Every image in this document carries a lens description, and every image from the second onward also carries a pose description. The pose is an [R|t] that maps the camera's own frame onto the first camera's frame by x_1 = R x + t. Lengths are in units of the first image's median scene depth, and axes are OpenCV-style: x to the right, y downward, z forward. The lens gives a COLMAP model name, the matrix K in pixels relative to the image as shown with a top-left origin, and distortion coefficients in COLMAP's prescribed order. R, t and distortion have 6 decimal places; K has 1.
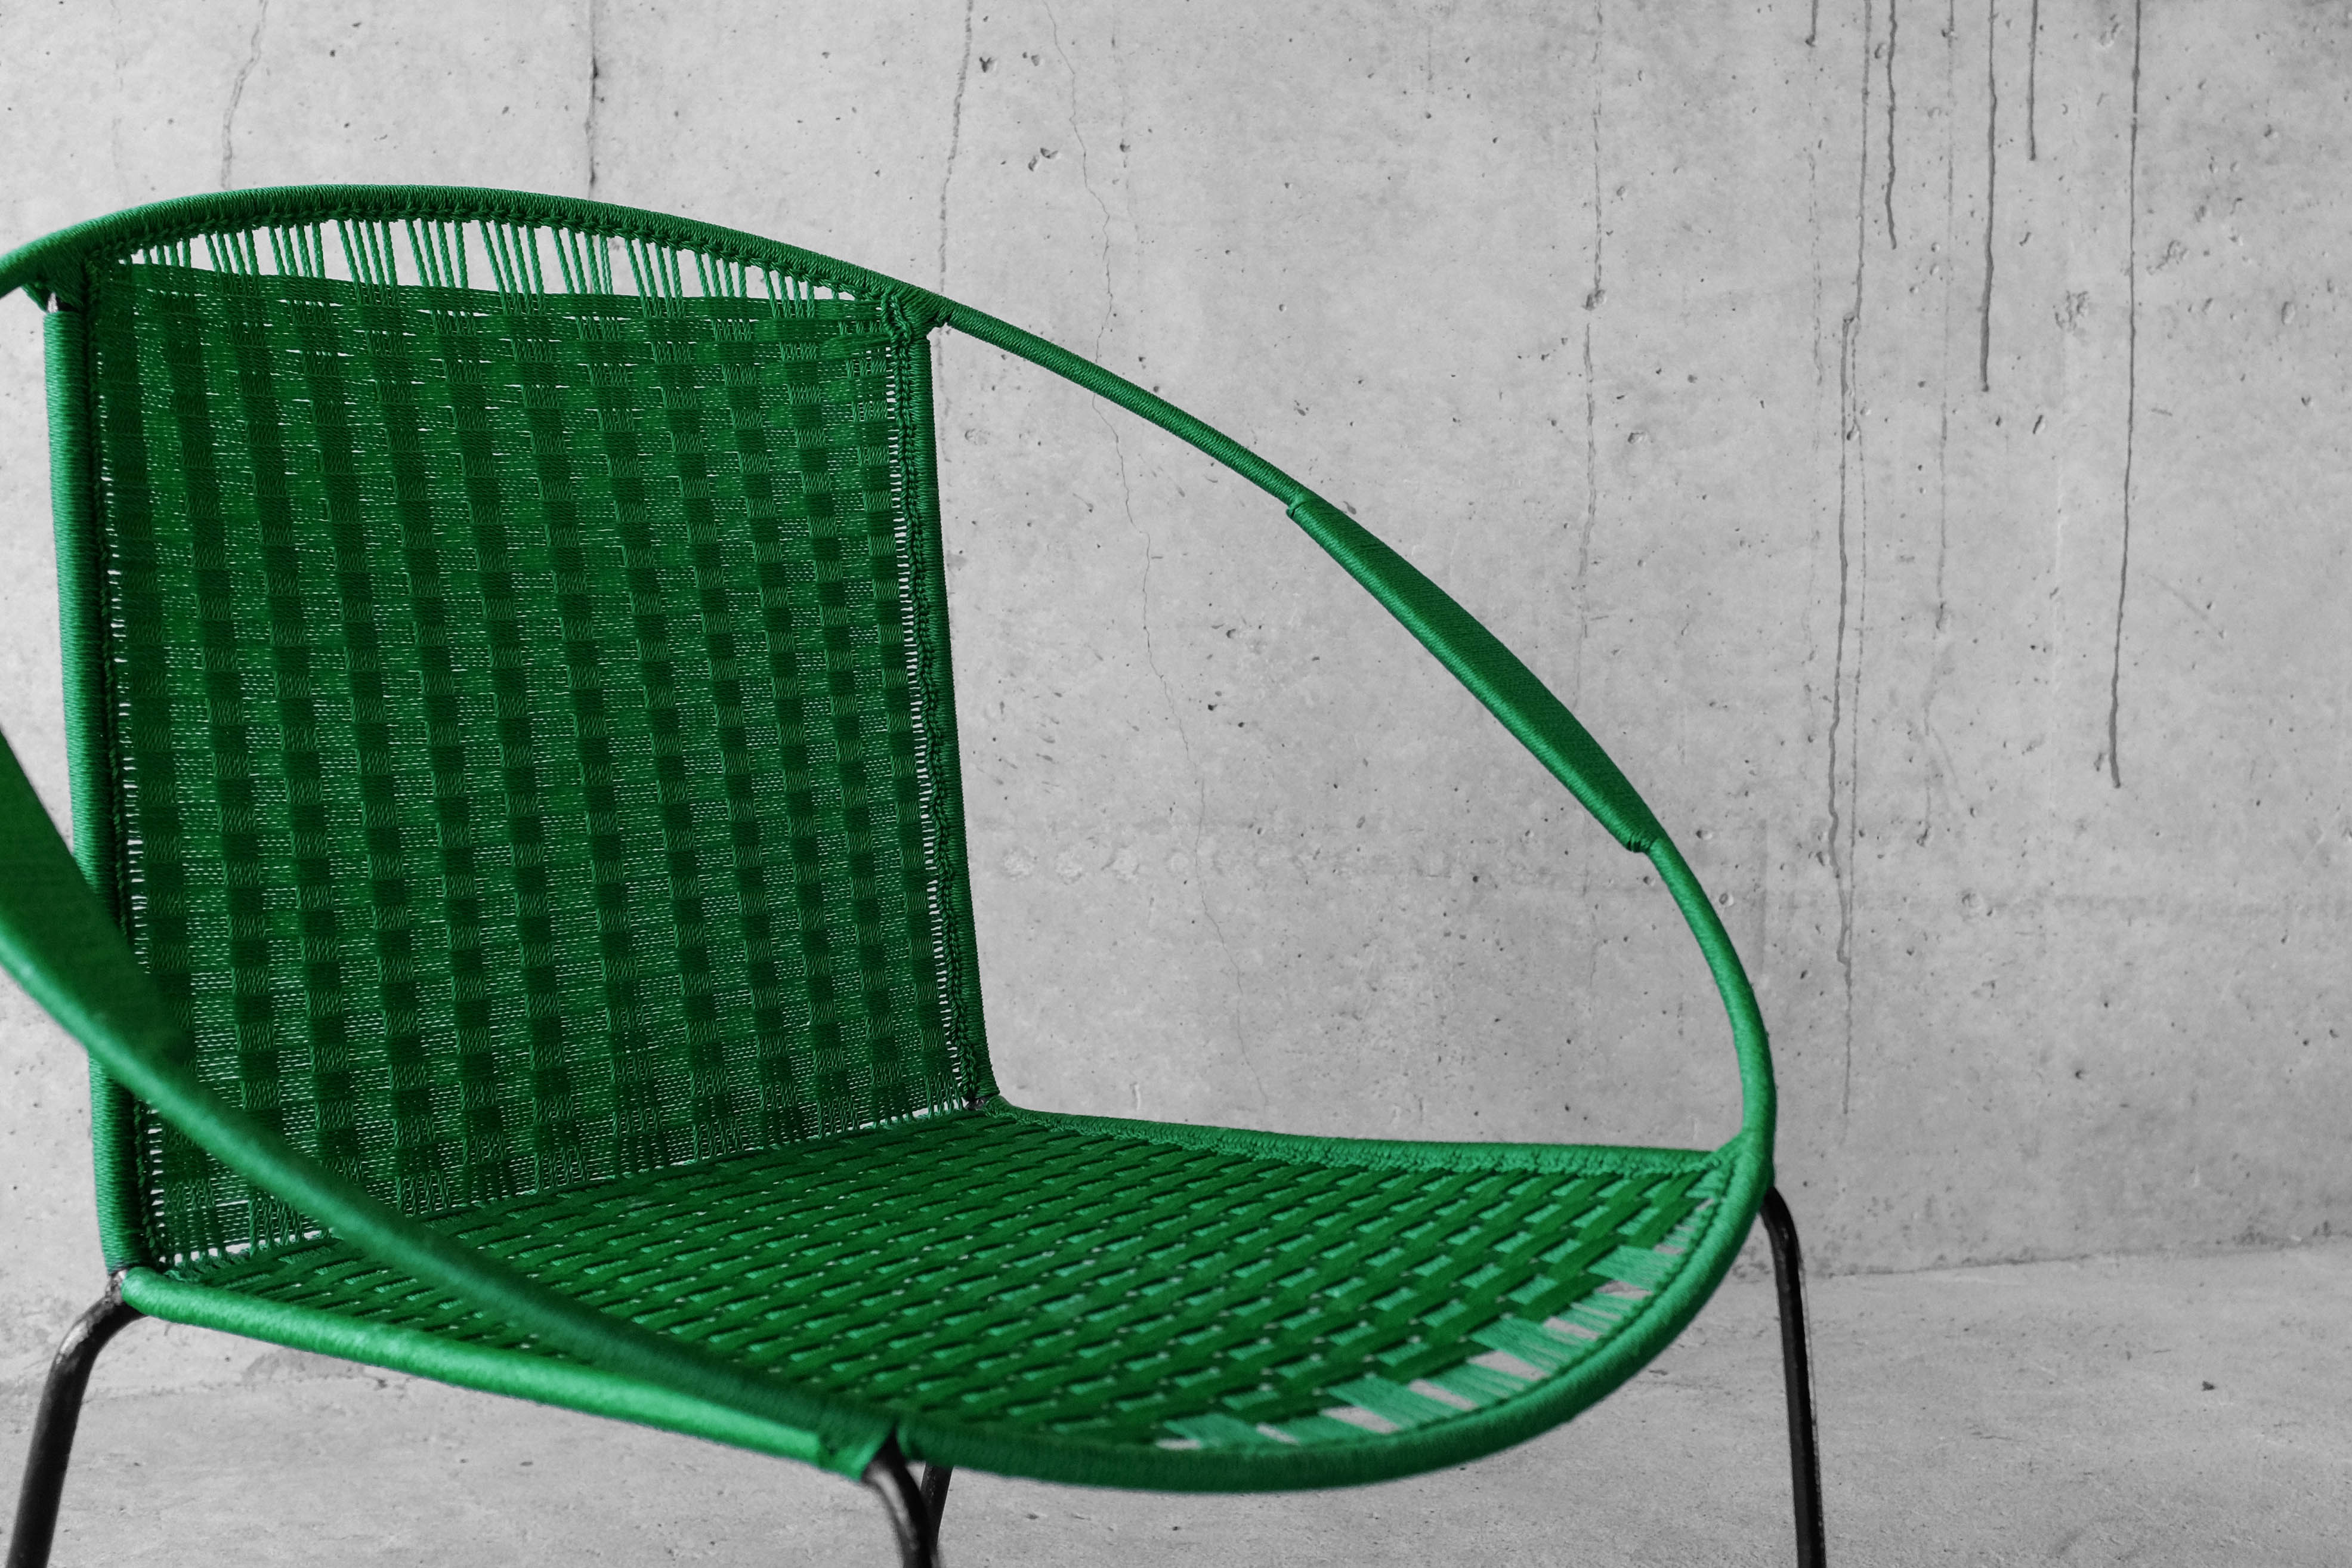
lens RADIAL K [[2969.2, 0, 1462.0], [0, 2969.2, 602.8], [0, 0, 1]] dist [-0.115245, 0.181056]
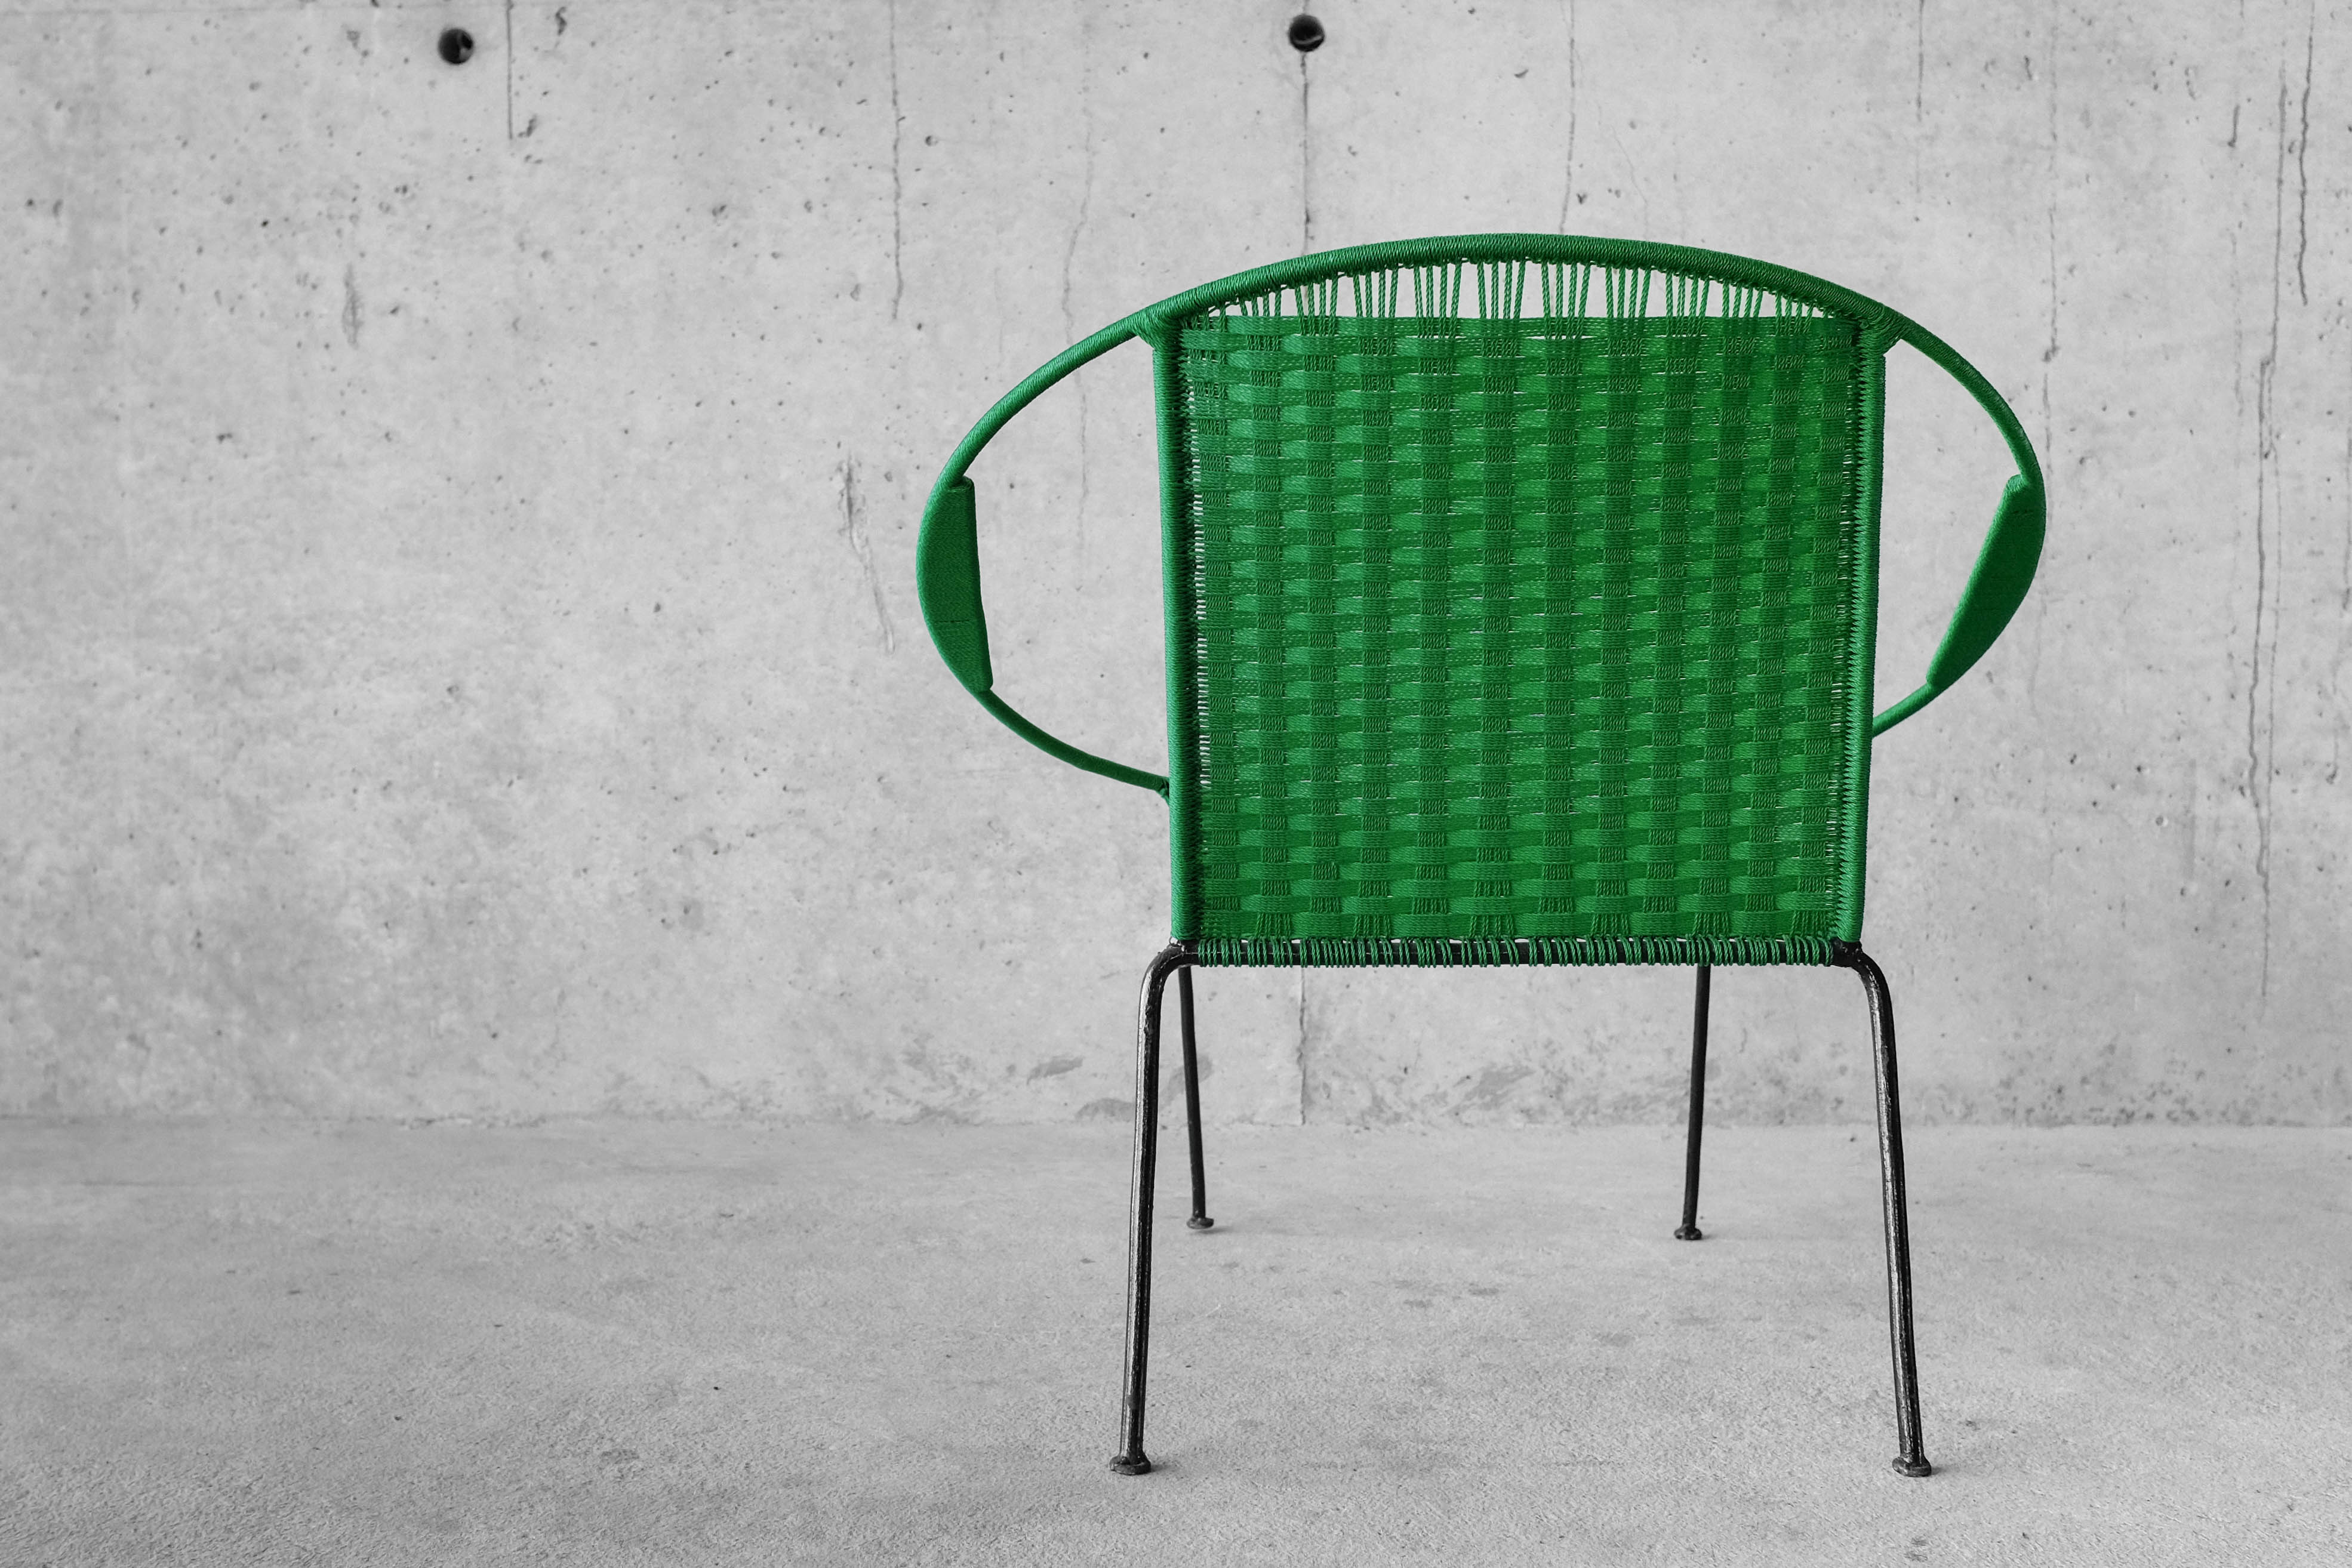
lens RADIAL K [[2966.9, 0, 1082.6], [0, 2966.9, 814.9], [0, 0, 1]] dist [-0.107023, 0.145375]
pose [[0.938881, 0.007489, -0.344161, 0.103536], [0.002648, 0.999577, 0.028976, 0.070408], [0.344232, -0.028116, 0.938464, -0.412453]]
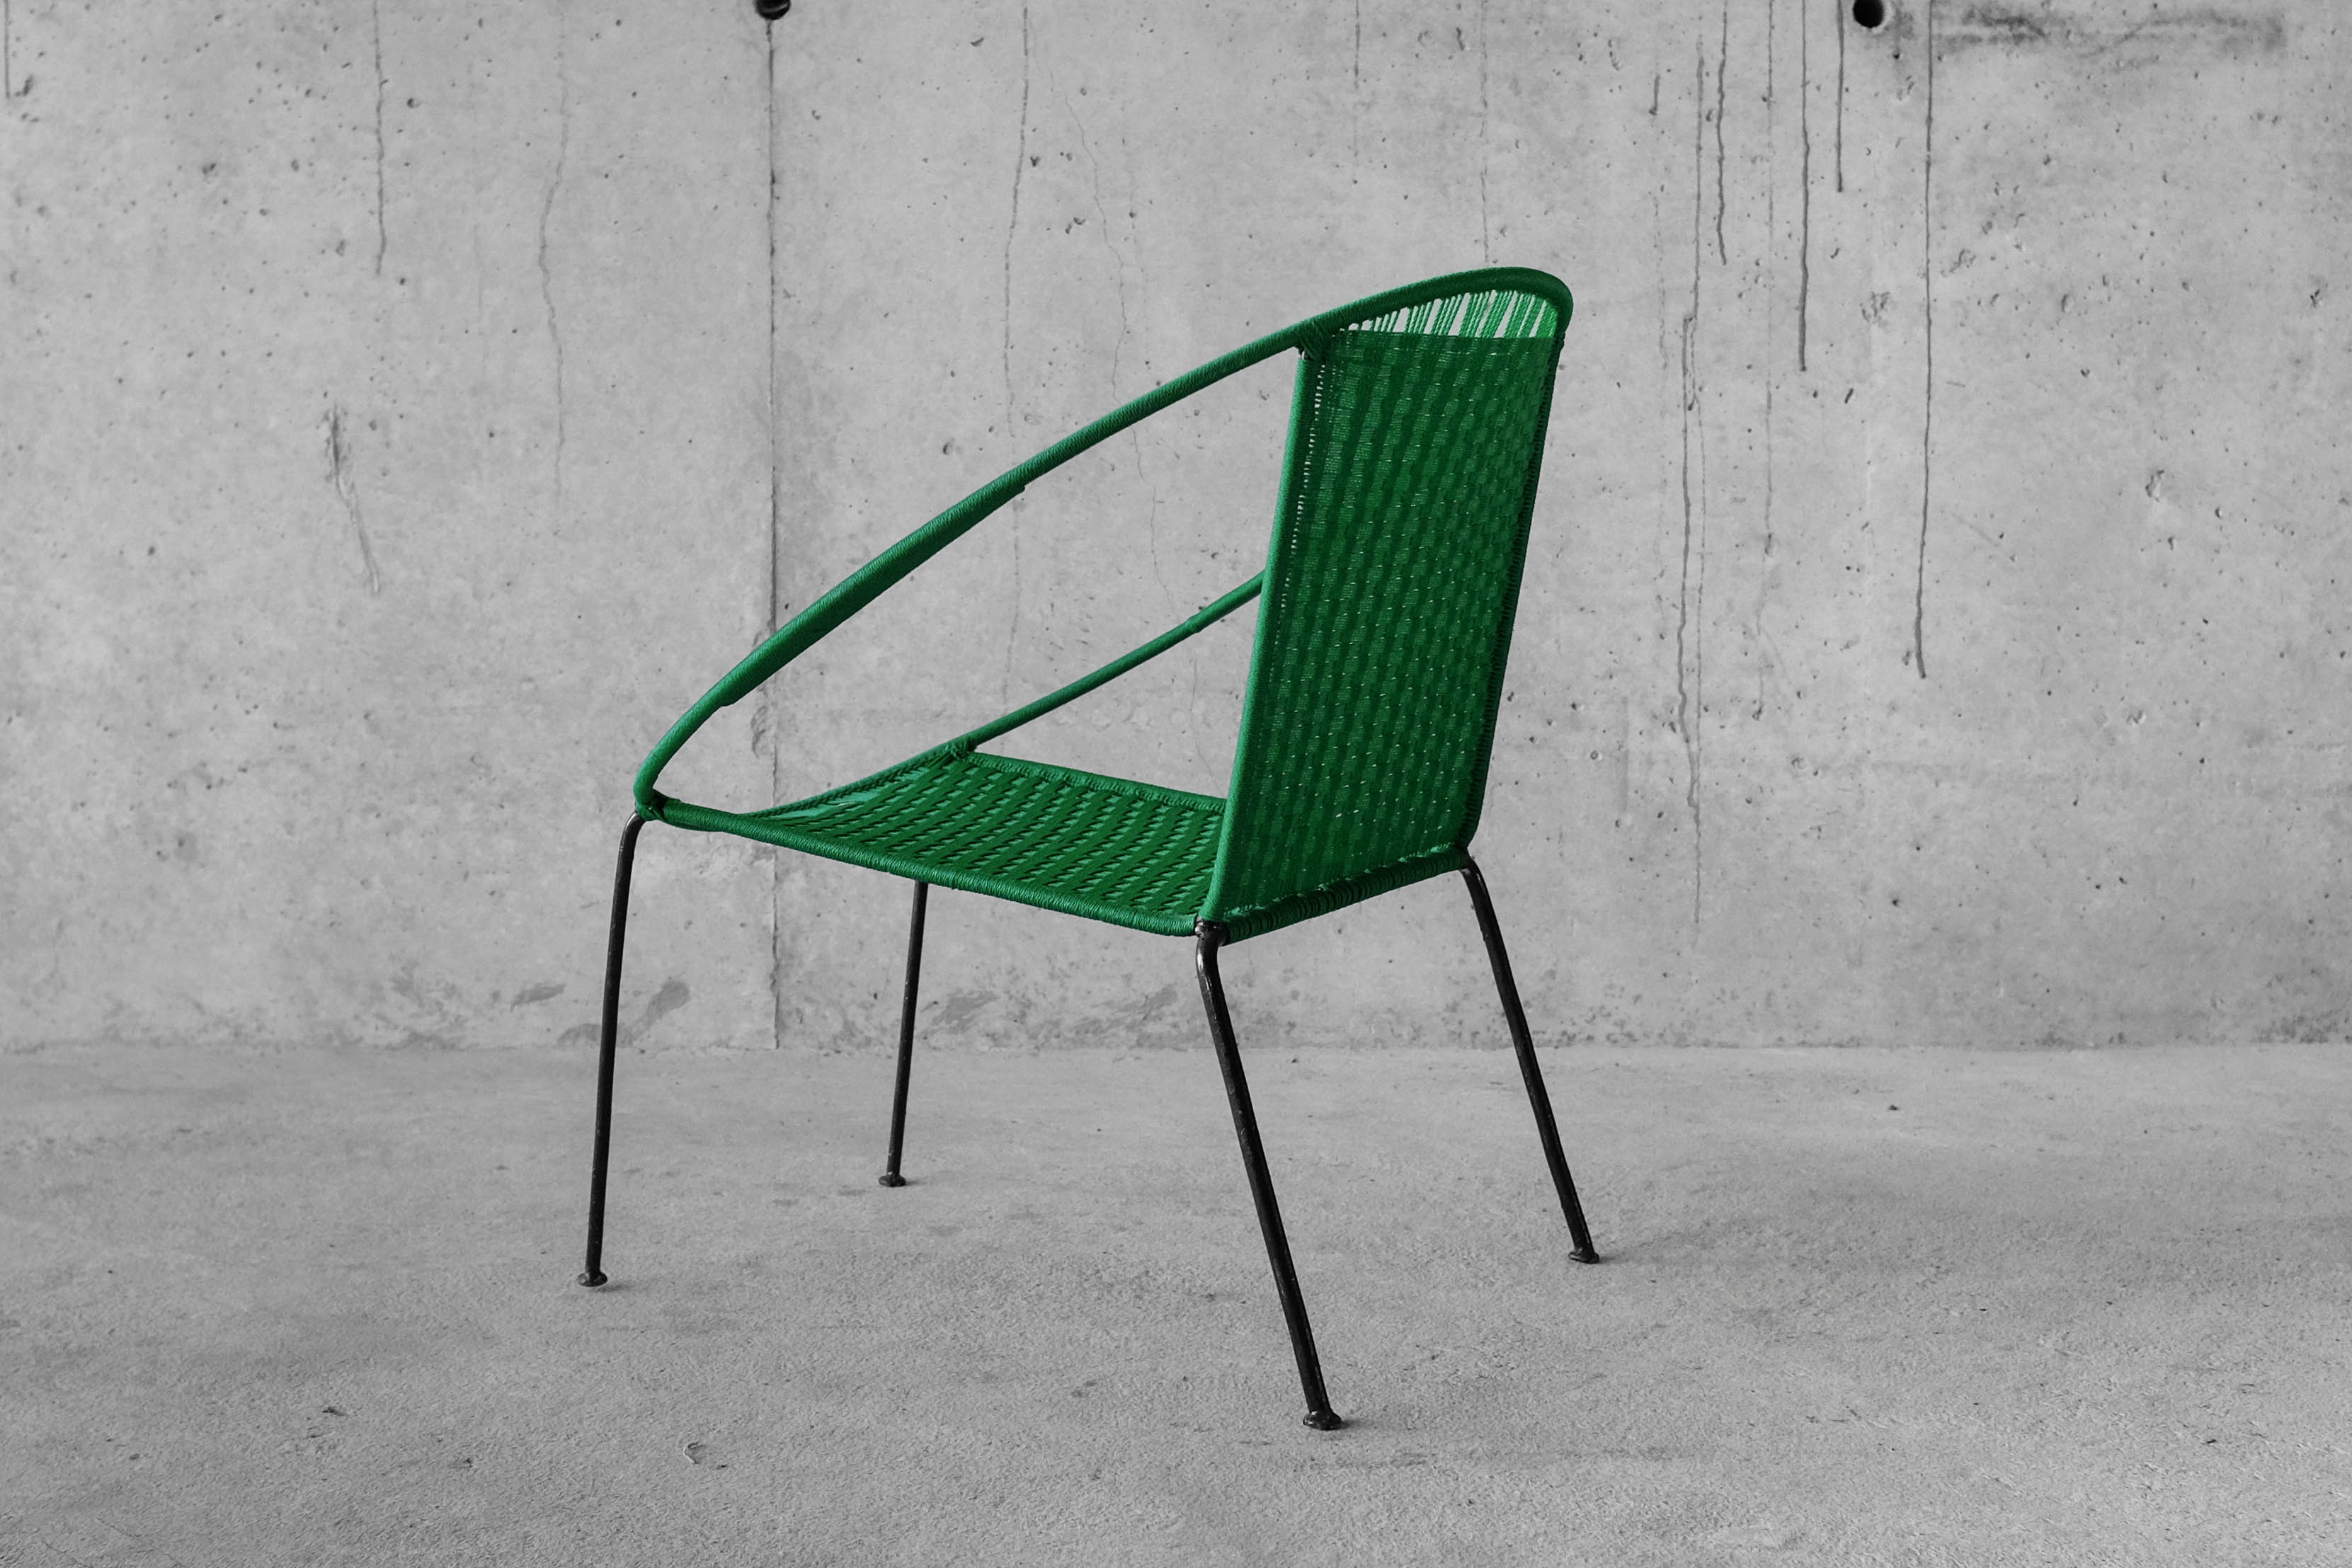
lens RADIAL K [[3515.8, 0, 1140.1], [0, 3515.8, 688.1], [0, 0, 1]] dist [-0.099107, 0.084251]
pose [[0.956037, 0.003712, -0.293223, 0.422504], [0.001797, 0.999827, 0.018517, 0.047097], [0.293241, -0.018230, 0.955865, -0.680040]]
